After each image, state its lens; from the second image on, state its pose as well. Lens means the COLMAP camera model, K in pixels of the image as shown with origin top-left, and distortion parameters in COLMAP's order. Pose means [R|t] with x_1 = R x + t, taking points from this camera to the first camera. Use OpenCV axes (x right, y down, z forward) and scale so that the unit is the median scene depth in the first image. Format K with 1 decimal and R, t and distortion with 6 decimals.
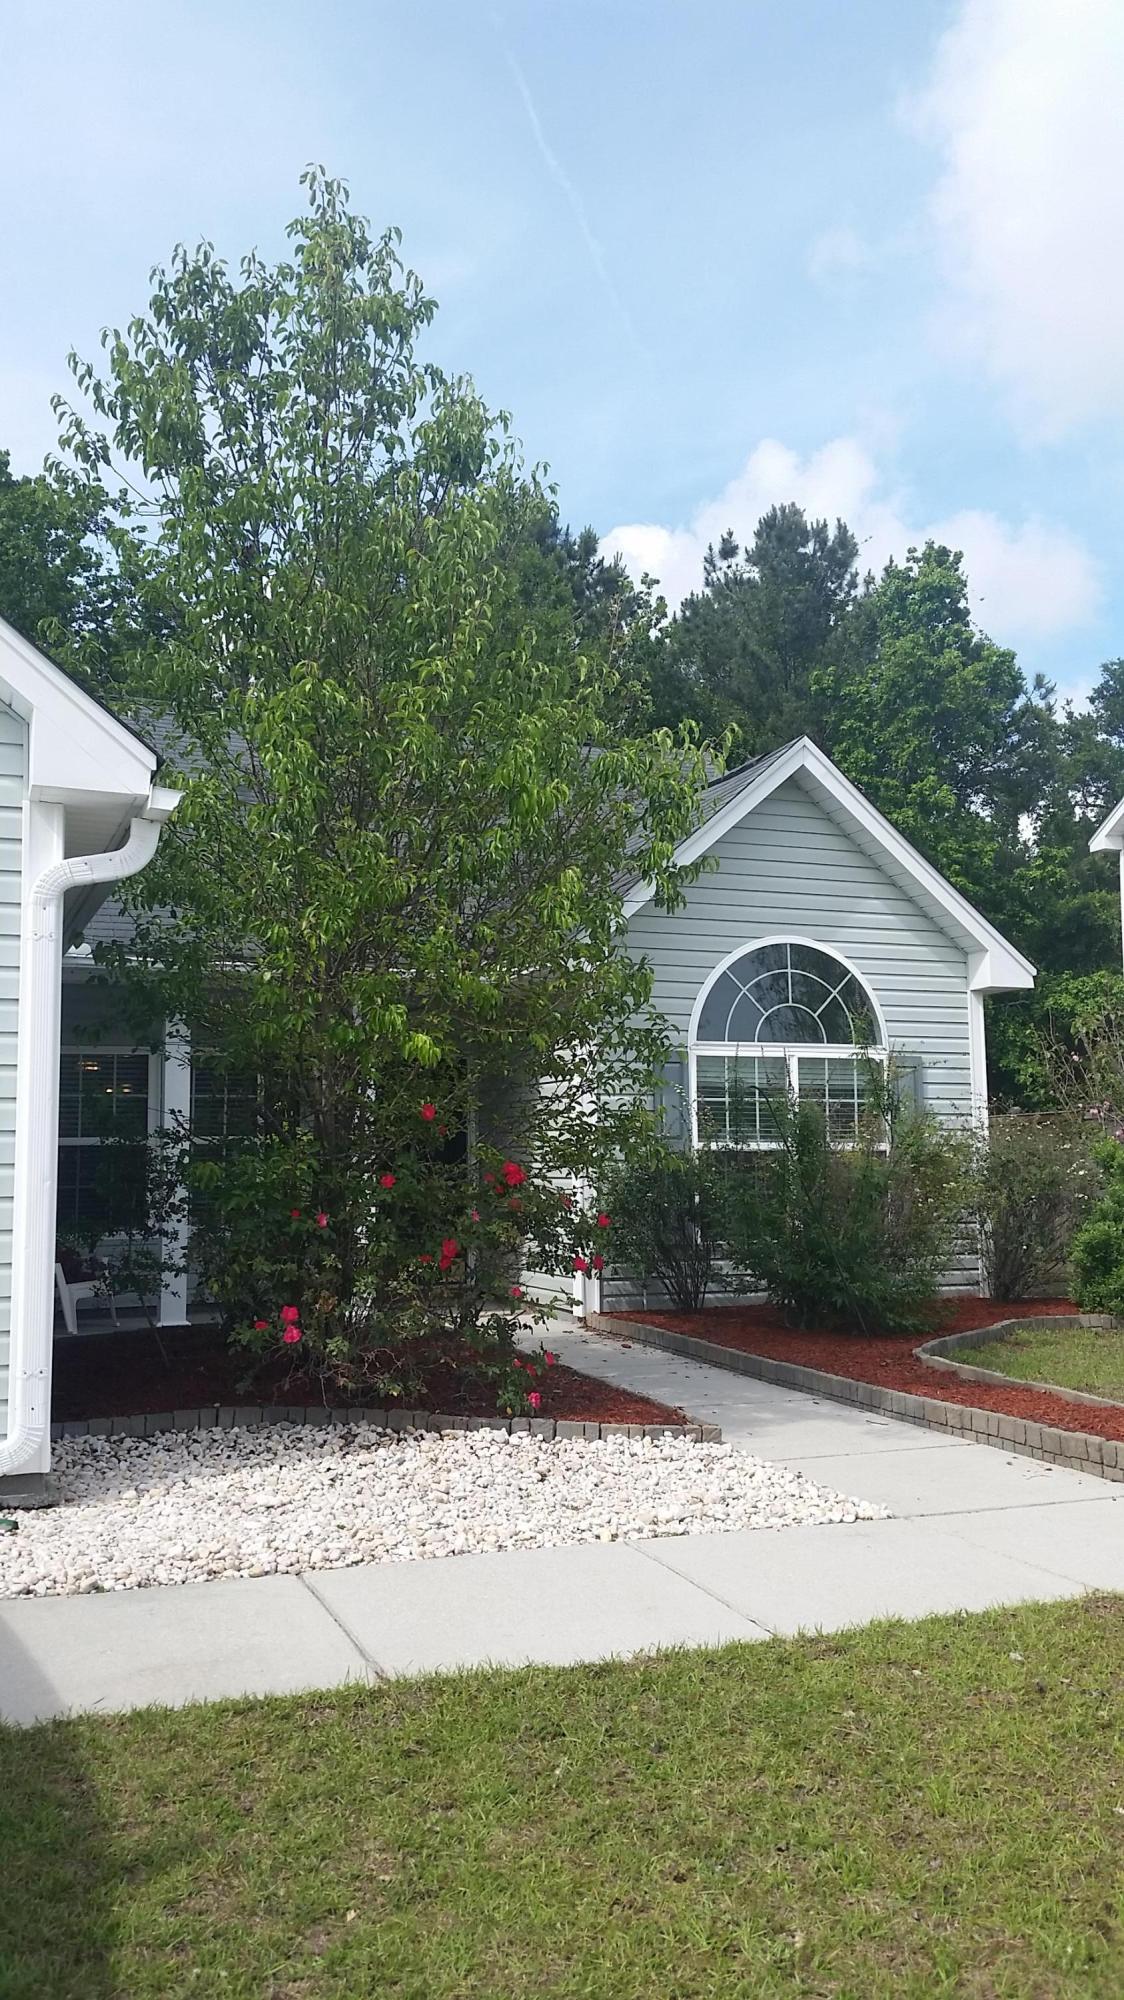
lens RADIAL K [[1667.4, 0, 556.5], [0, 1667.4, 992.0], [0, 0, 1]] dist [0.233128, -0.581234]
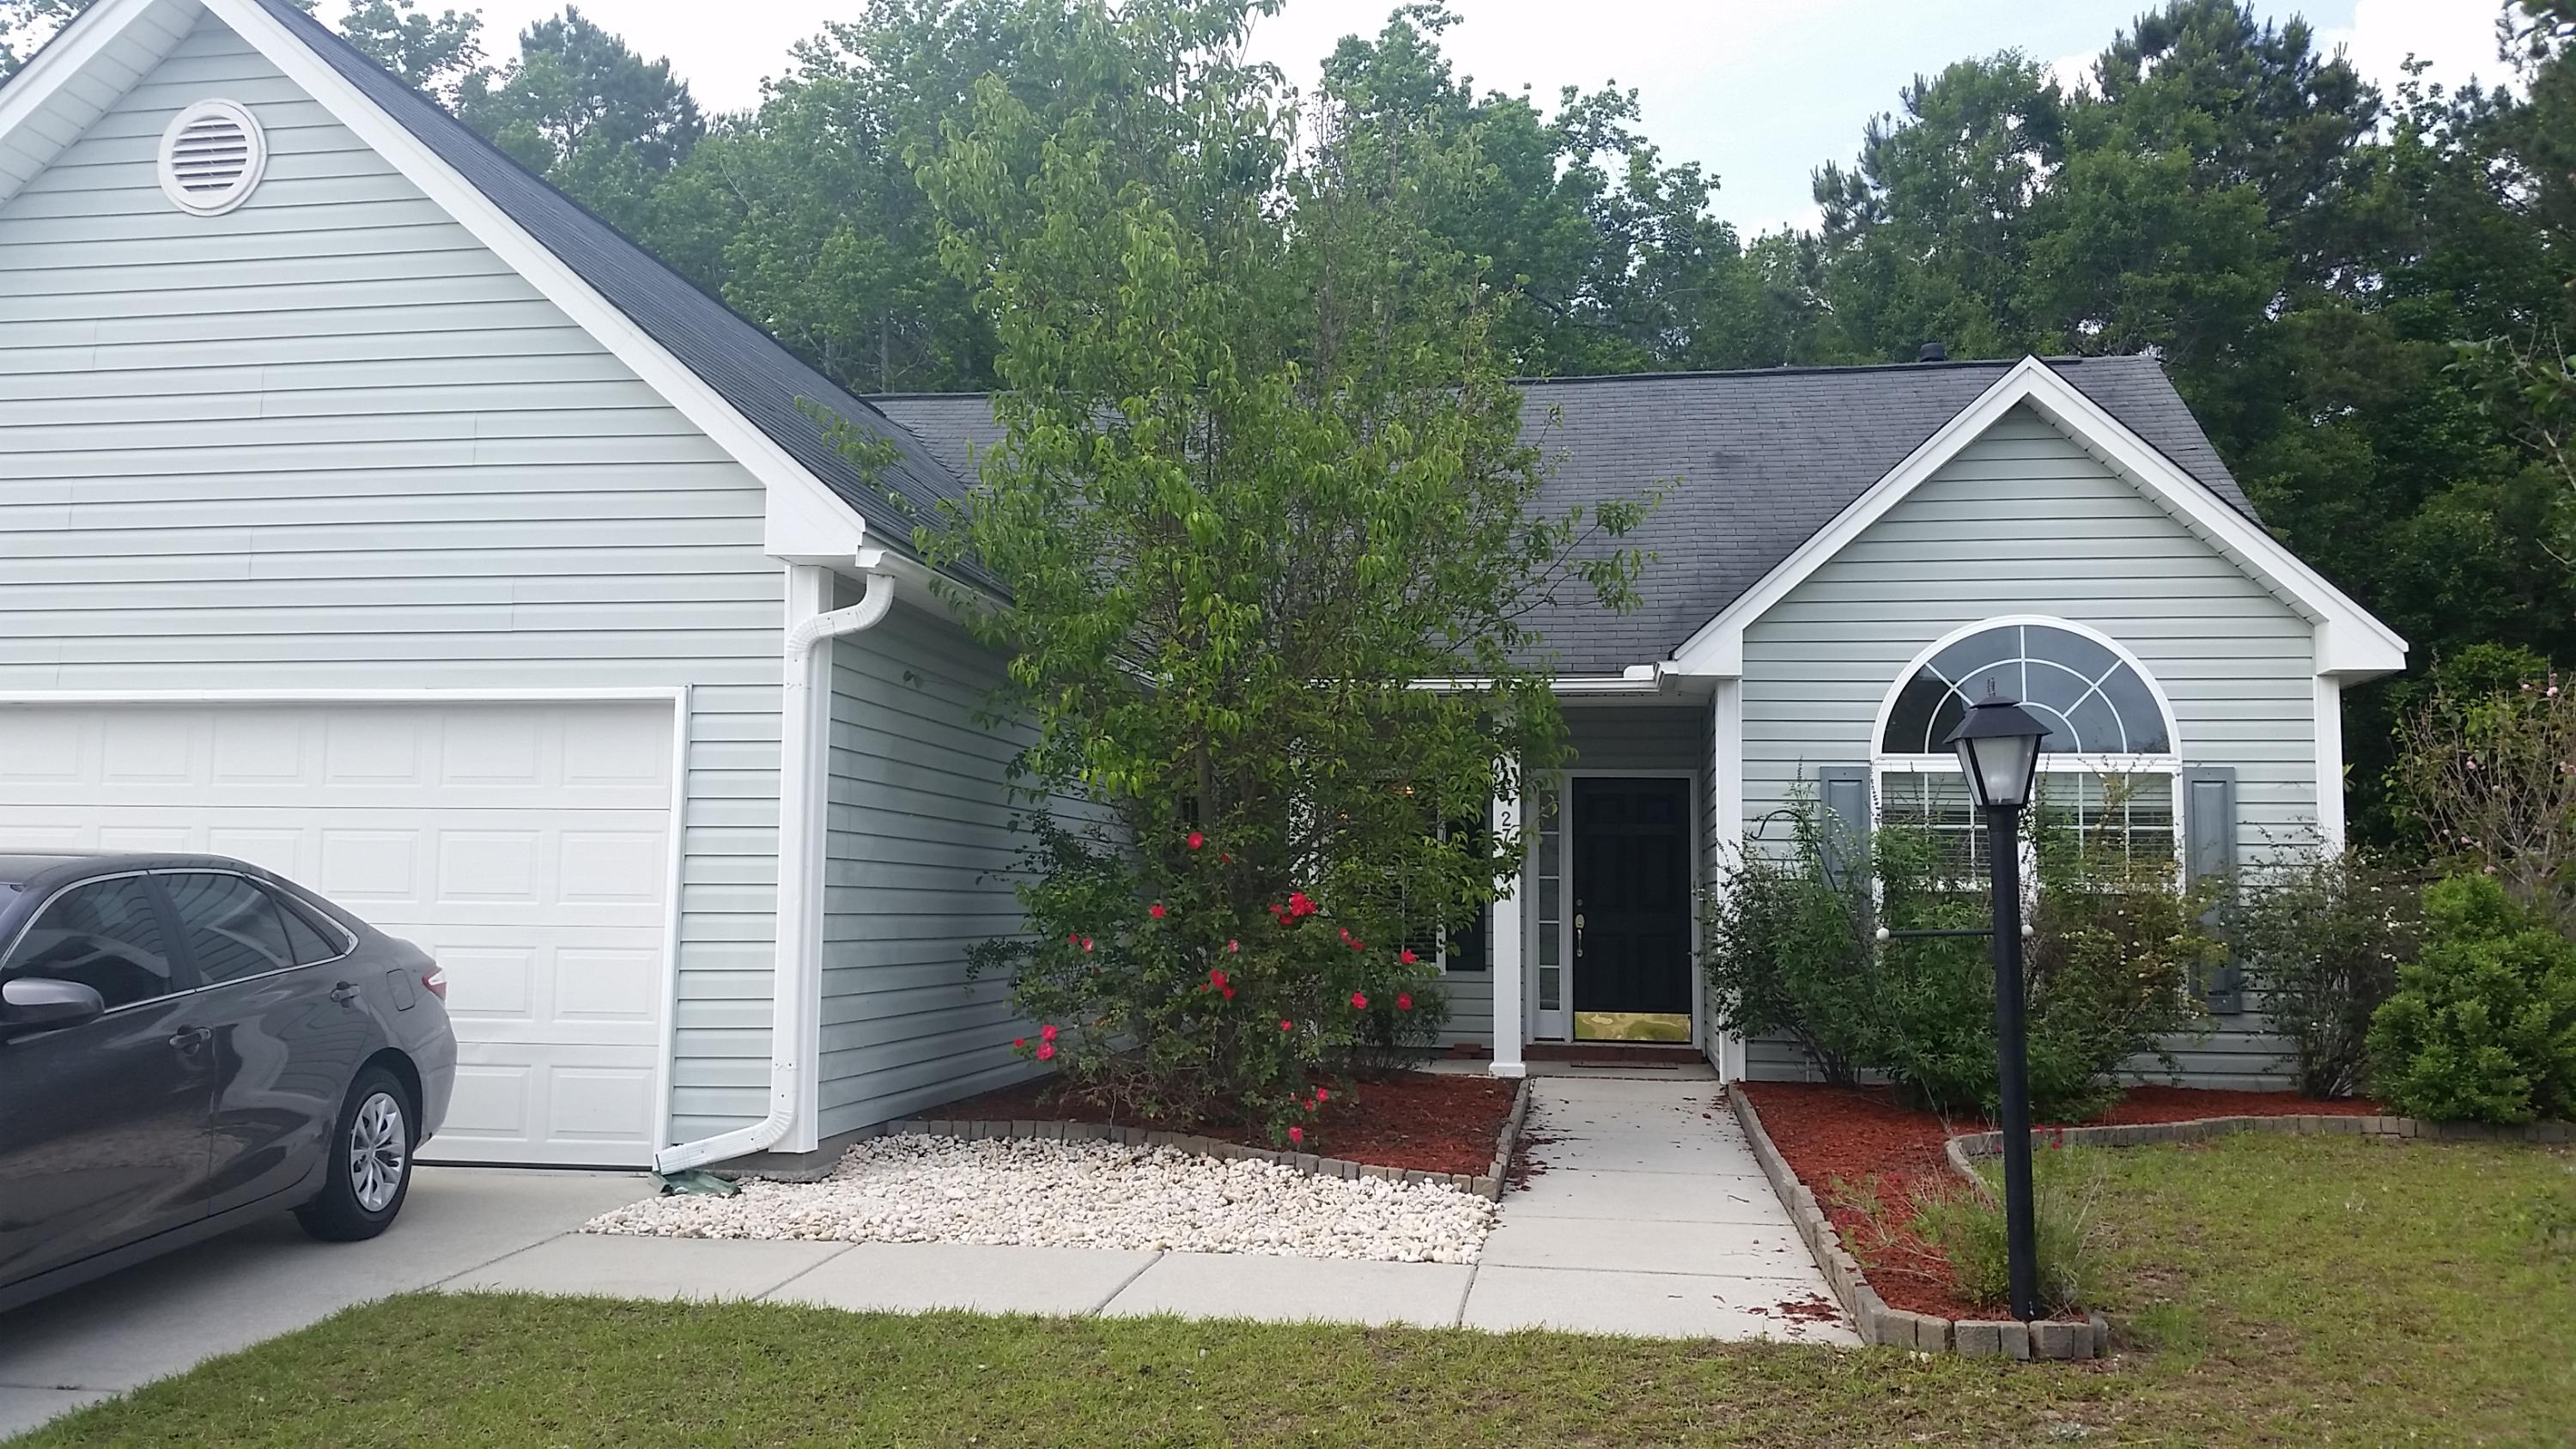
lens RADIAL K [[2147.9, 0, 1279.4], [0, 2147.9, 739.0], [0, 0, 1]] dist [0.233128, -0.581234]
pose [[0.861643, -0.021034, -0.507079, 0.351103], [0.034082, 0.999283, 0.016462, -0.004540], [0.506369, -0.031466, 0.861742, -0.043935]]
